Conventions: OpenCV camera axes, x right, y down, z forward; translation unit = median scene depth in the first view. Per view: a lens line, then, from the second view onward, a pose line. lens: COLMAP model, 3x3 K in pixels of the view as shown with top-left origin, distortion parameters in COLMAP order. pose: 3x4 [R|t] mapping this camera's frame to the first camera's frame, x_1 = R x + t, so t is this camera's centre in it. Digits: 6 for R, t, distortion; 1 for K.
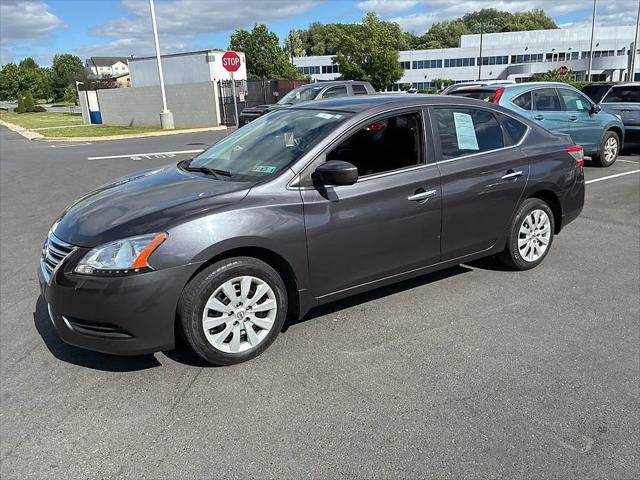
lens RADIAL K [[486.7, 0, 322.3], [0, 486.7, 236.9], [0, 0, 1]] dist [0.048286, -0.066491]
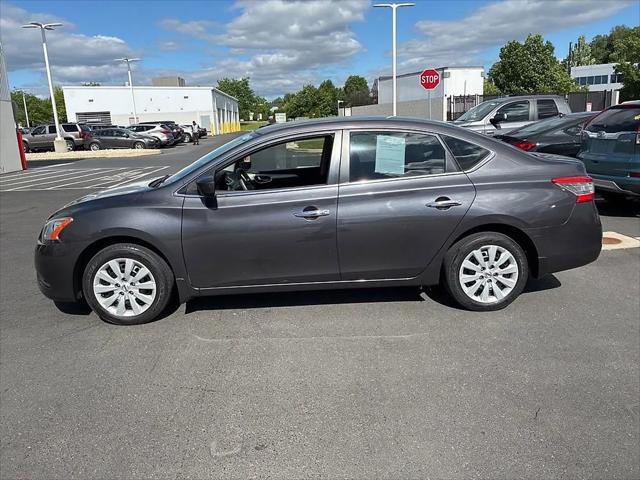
lens RADIAL K [[486.7, 0, 323.7], [0, 486.7, 235.5], [0, 0, 1]] dist [0.048286, -0.066491]
pose [[0.857934, 0.117935, -0.500040, 0.597148], [-0.132589, 0.991151, 0.006276, -0.037086], [0.496356, 0.060916, 0.865979, 0.077017]]
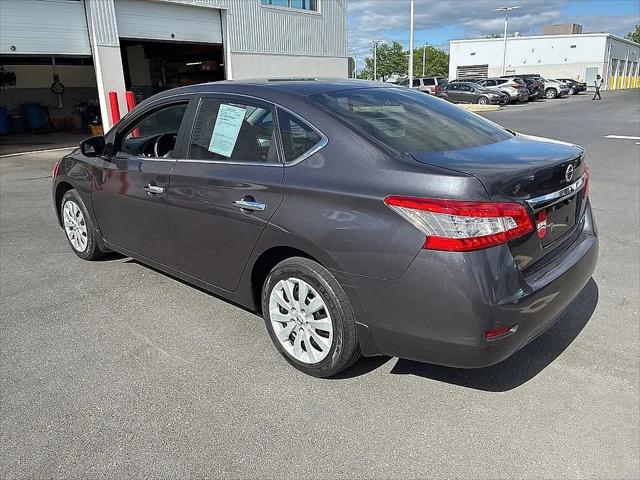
lens RADIAL K [[486.7, 0, 318.7], [0, 486.7, 236.8], [0, 0, 1]] dist [0.048286, -0.066491]
pose [[0.246072, 0.307277, -0.919255, 0.932709], [-0.249670, 0.936507, 0.246210, -0.244858], [0.936543, 0.168925, 0.307166, 0.802778]]
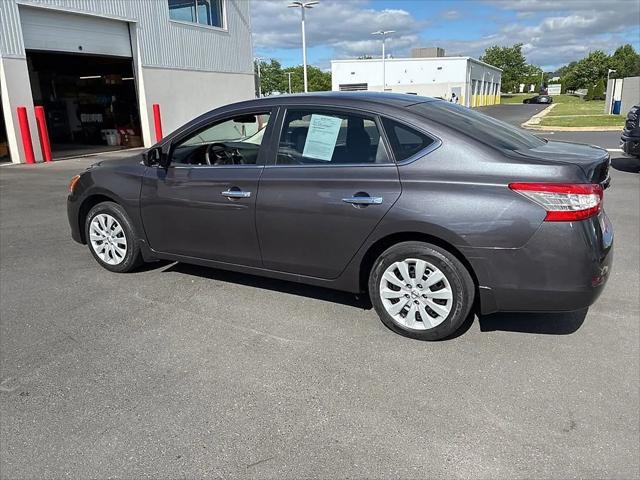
lens RADIAL K [[486.7, 0, 320.0], [0, 486.7, 242.1], [0, 0, 1]] dist [0.048286, -0.066491]
pose [[0.474866, 0.264695, -0.839309, 0.920735], [-0.236135, 0.957048, 0.168226, -0.158164], [0.847787, 0.118306, 0.516973, 0.495731]]
